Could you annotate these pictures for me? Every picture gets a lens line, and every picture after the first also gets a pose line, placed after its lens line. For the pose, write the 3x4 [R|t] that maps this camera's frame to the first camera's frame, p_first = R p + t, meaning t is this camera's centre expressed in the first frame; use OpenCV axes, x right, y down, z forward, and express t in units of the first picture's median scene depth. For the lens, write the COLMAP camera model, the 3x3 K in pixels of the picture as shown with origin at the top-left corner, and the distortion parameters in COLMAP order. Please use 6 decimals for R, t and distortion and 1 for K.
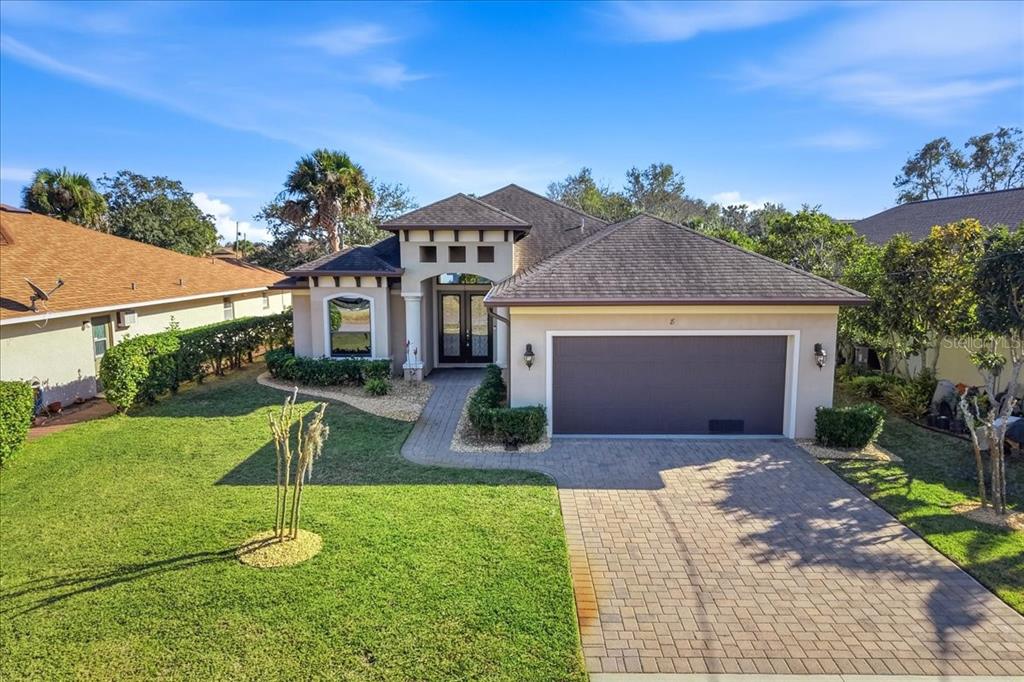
lens RADIAL K [[442.6, 0, 504.0], [0, 442.6, 342.0], [0, 0, 1]] dist [-0.015363, 0.004354]
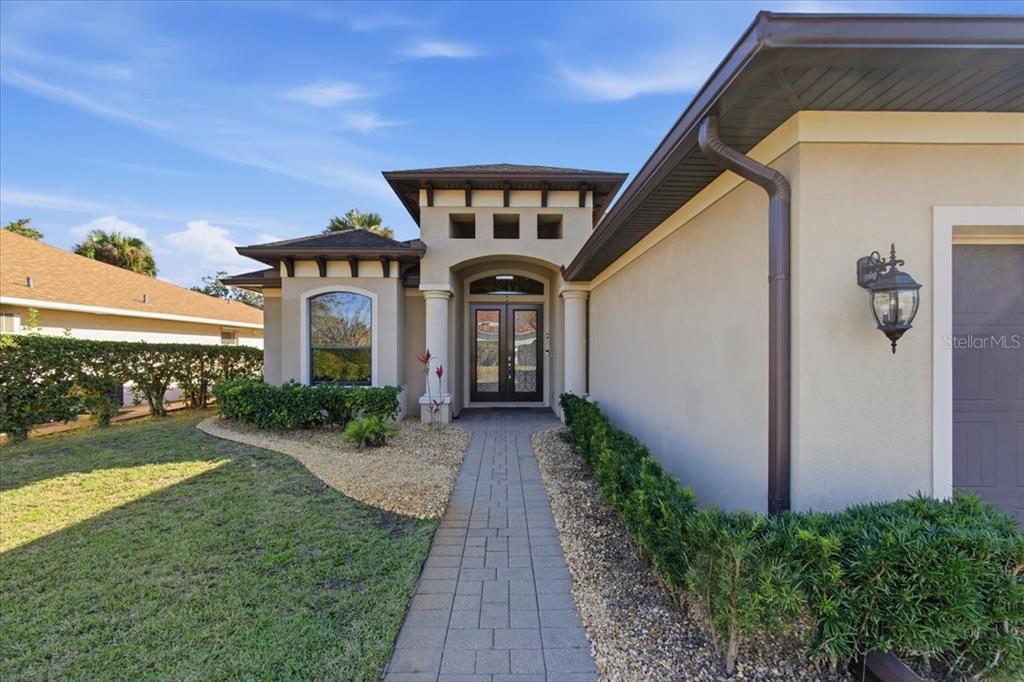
lens RADIAL K [[442.6, 0, 521.8], [0, 442.6, 342.6], [0, 0, 1]] dist [-0.015363, 0.004354]
pose [[0.999917, 0.001204, -0.012837, -0.074704], [-0.002590, 0.994087, -0.108558, 0.042763], [0.012630, 0.108582, 0.994007, 0.368584]]
